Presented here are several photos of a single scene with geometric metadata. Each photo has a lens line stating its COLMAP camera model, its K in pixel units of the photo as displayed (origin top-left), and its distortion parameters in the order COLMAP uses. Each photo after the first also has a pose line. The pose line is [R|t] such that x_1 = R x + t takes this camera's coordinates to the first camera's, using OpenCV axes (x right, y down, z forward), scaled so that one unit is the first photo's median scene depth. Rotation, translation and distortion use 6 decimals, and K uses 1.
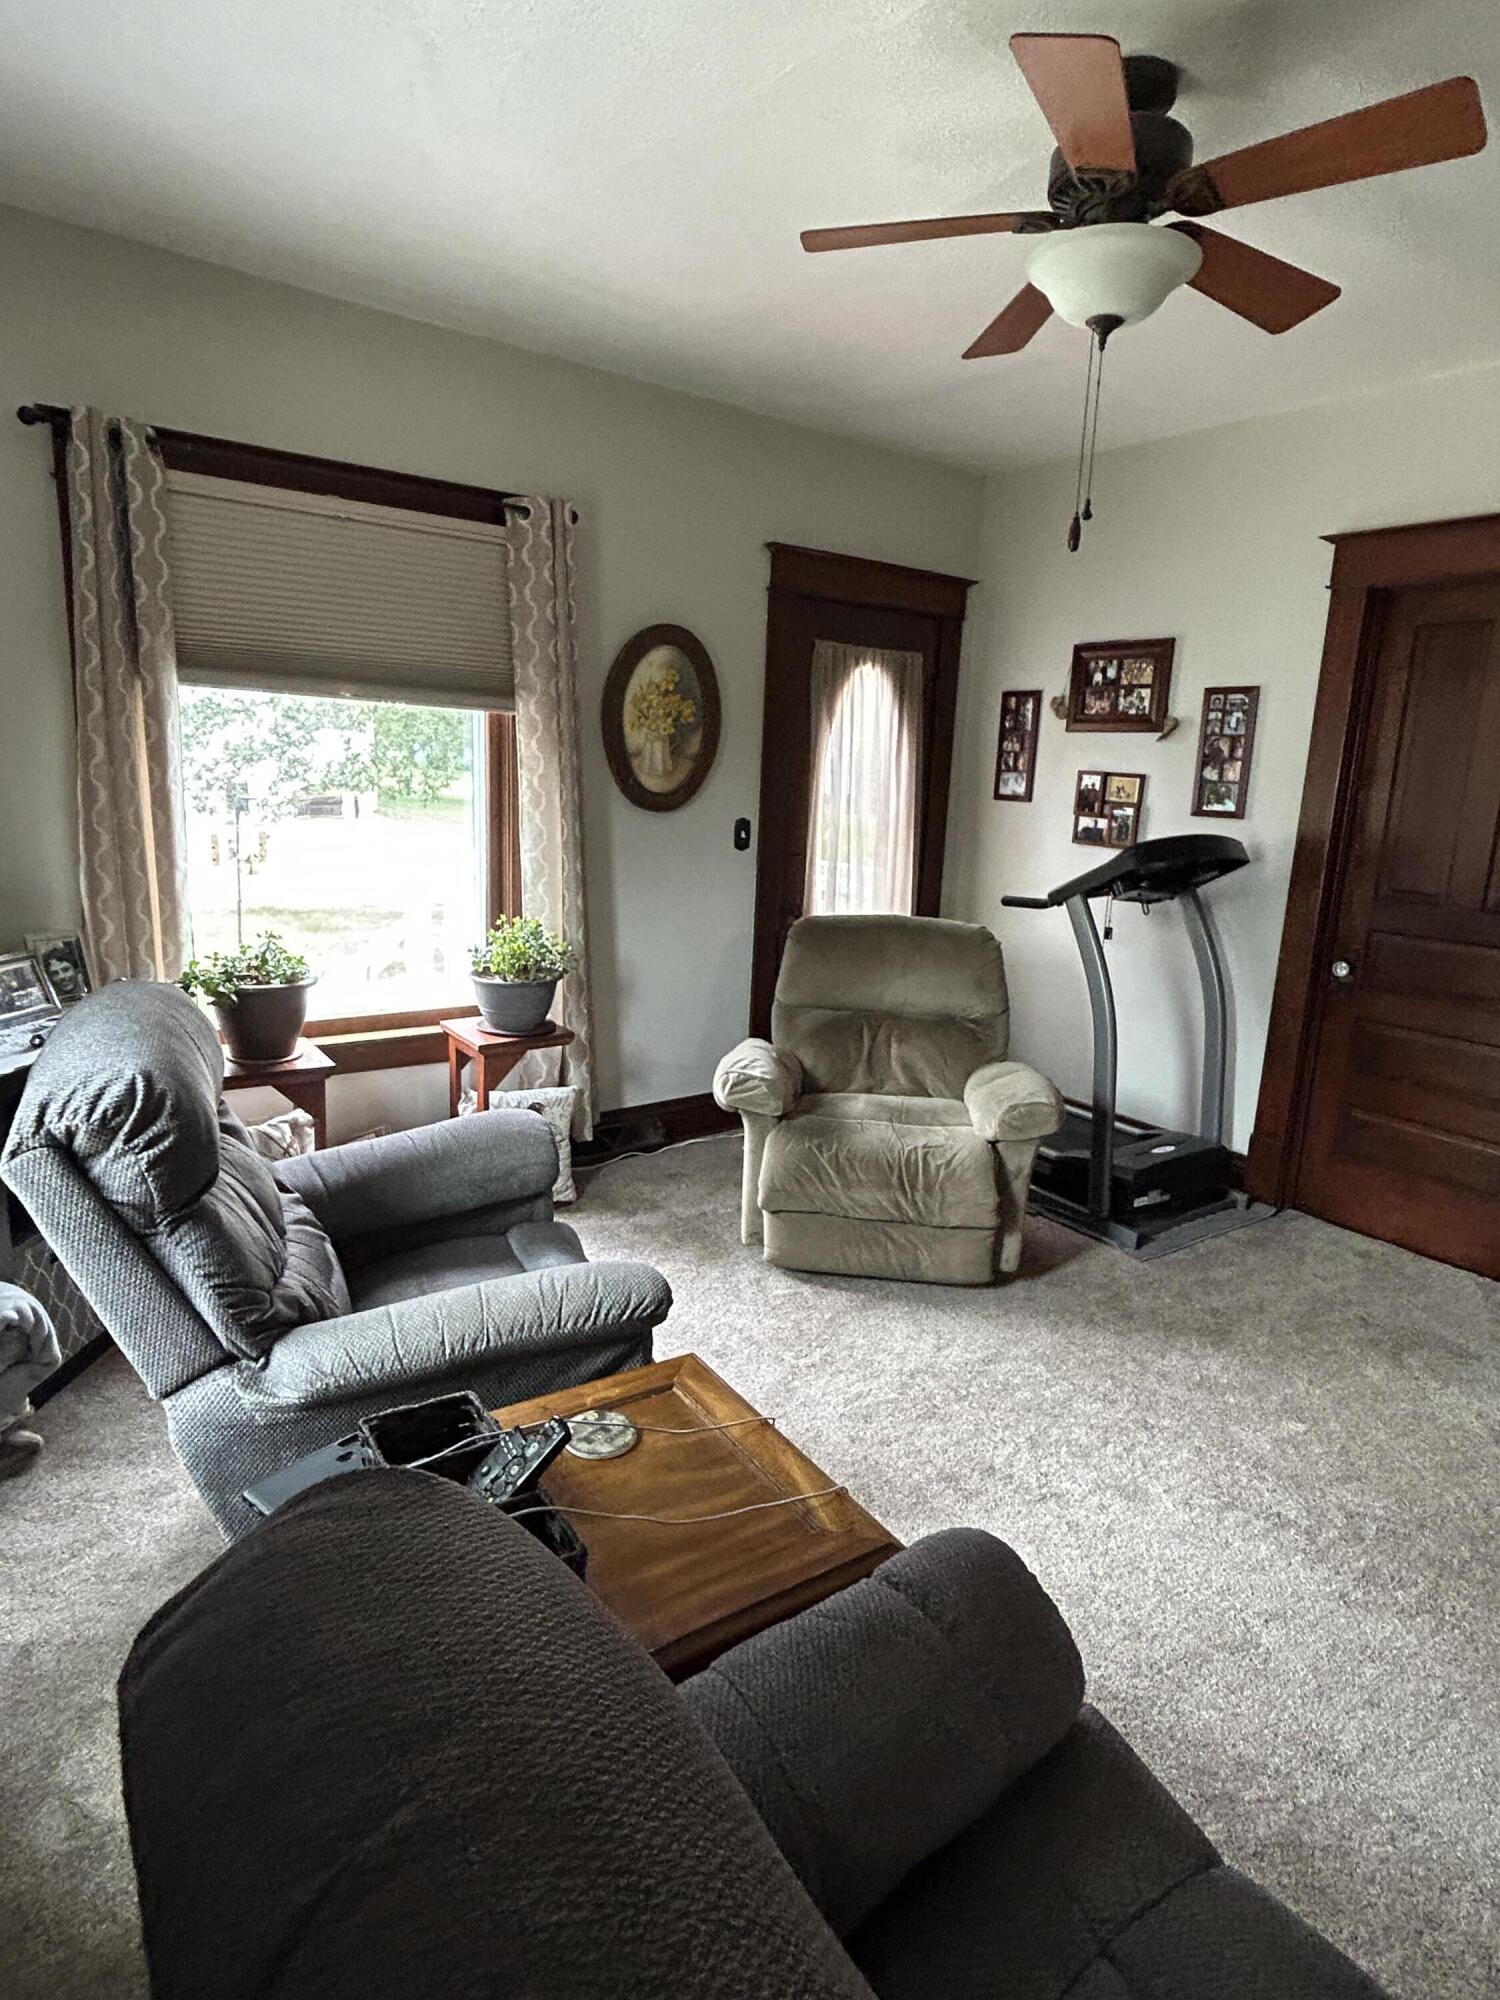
lens RADIAL K [[1101.9, 0, 755.5], [0, 1101.9, 999.6], [0, 0, 1]] dist [0.000641, -0.002024]
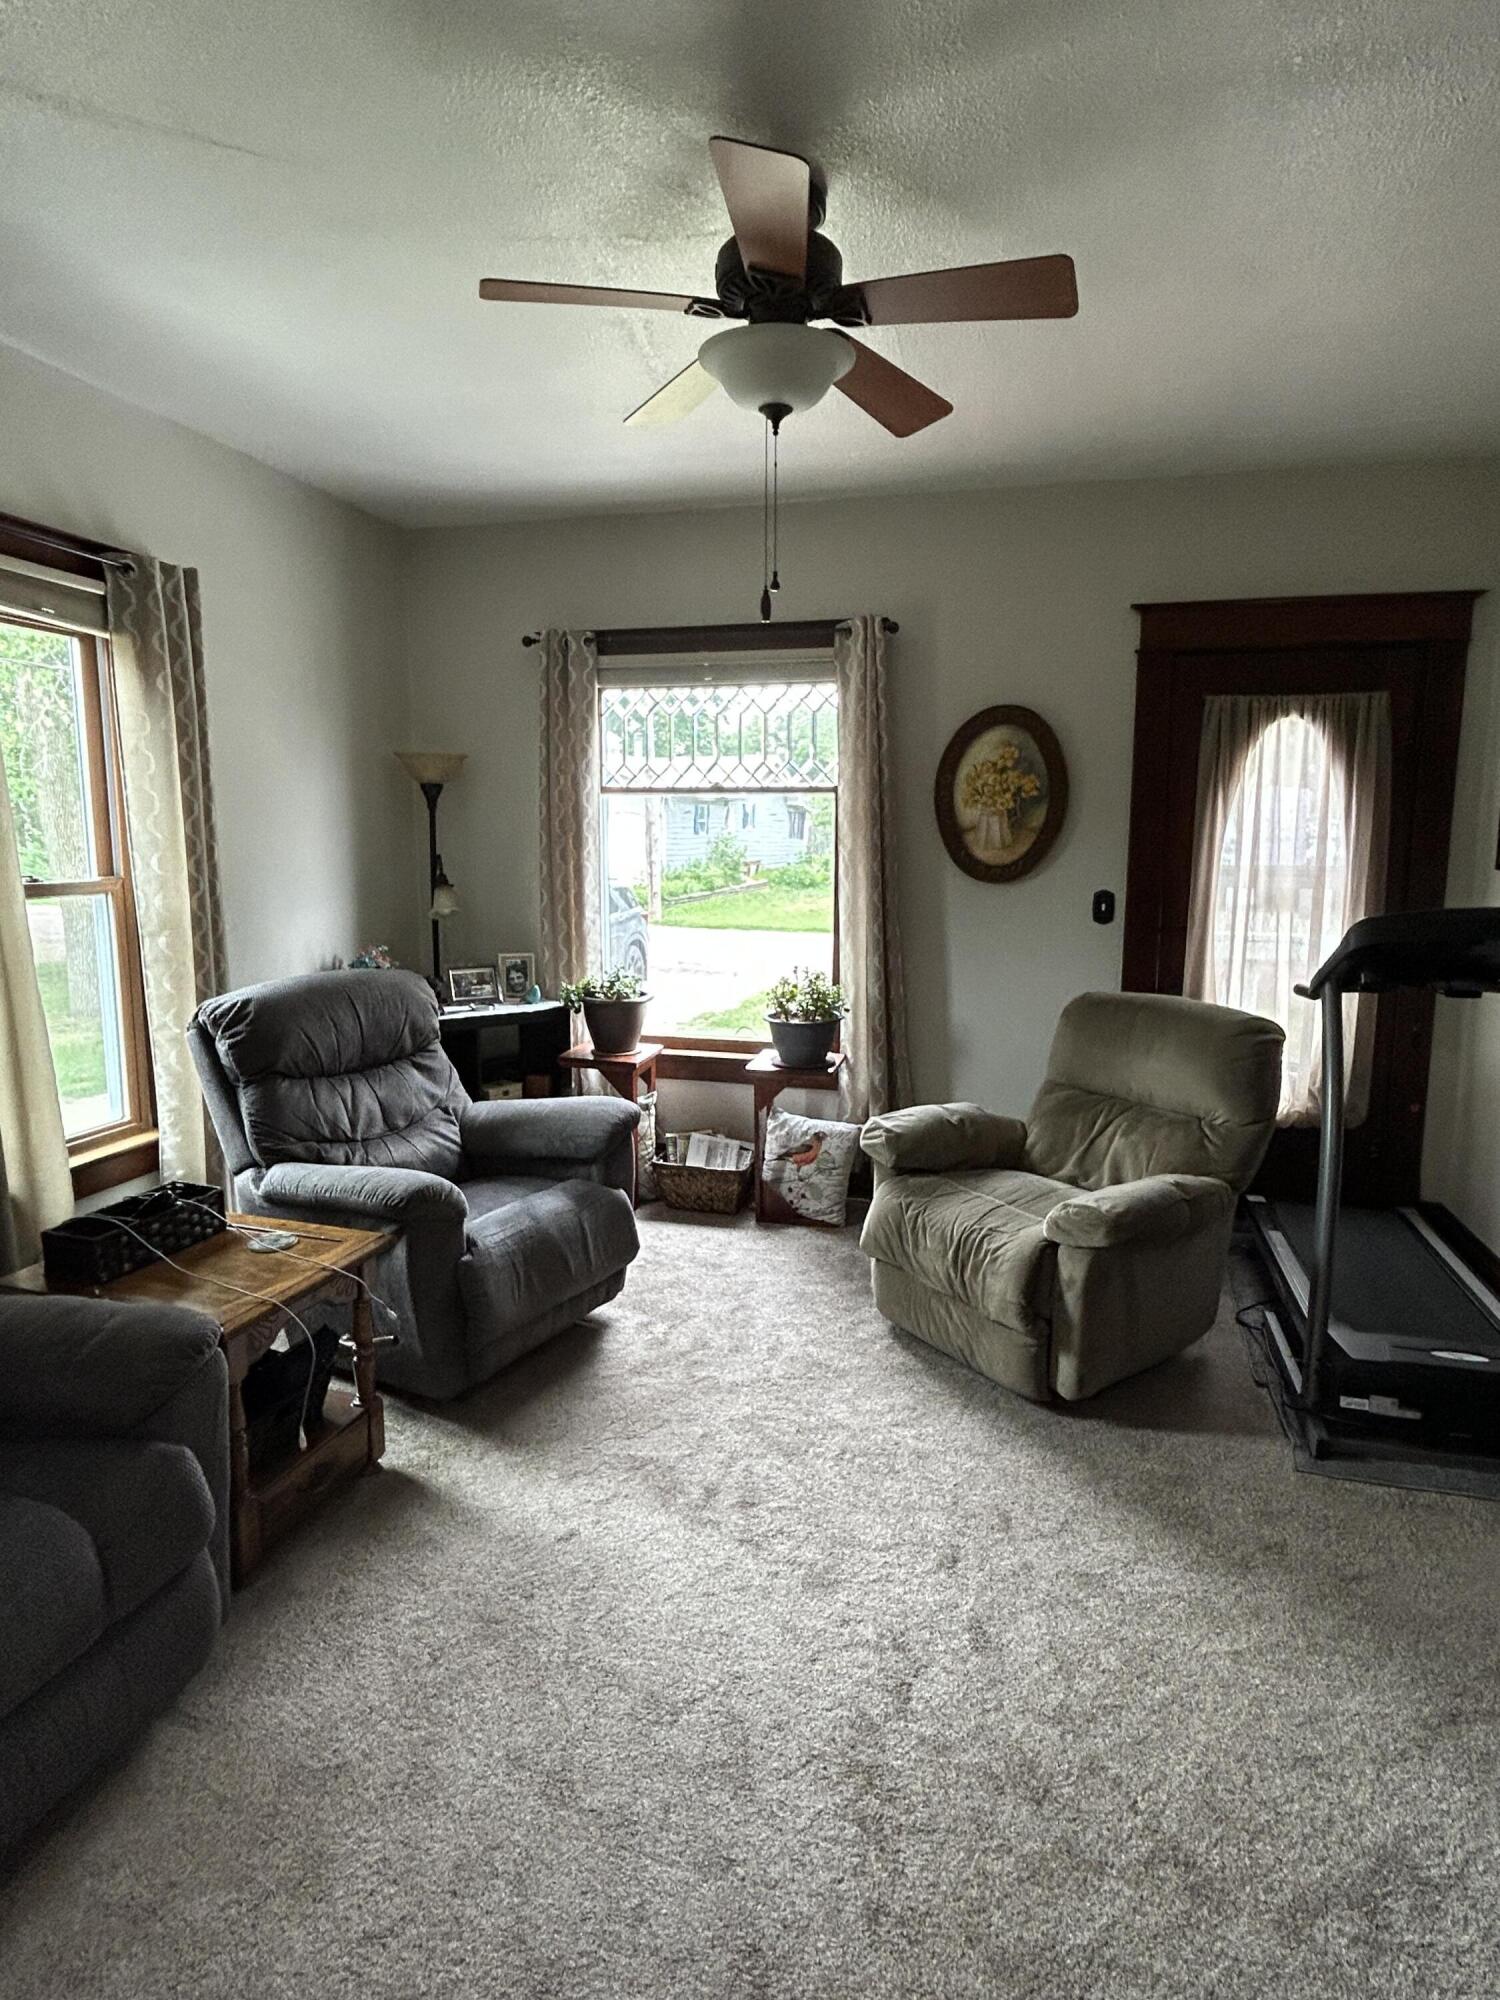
lens RADIAL K [[1101.9, 0, 748.3], [0, 1101.9, 997.1], [0, 0, 1]] dist [0.000641, -0.002024]
pose [[0.632622, 0.074590, -0.770860, 0.597095], [-0.142456, 0.989575, -0.021156, -0.009528], [0.761246, 0.123198, 0.636653, 0.183086]]
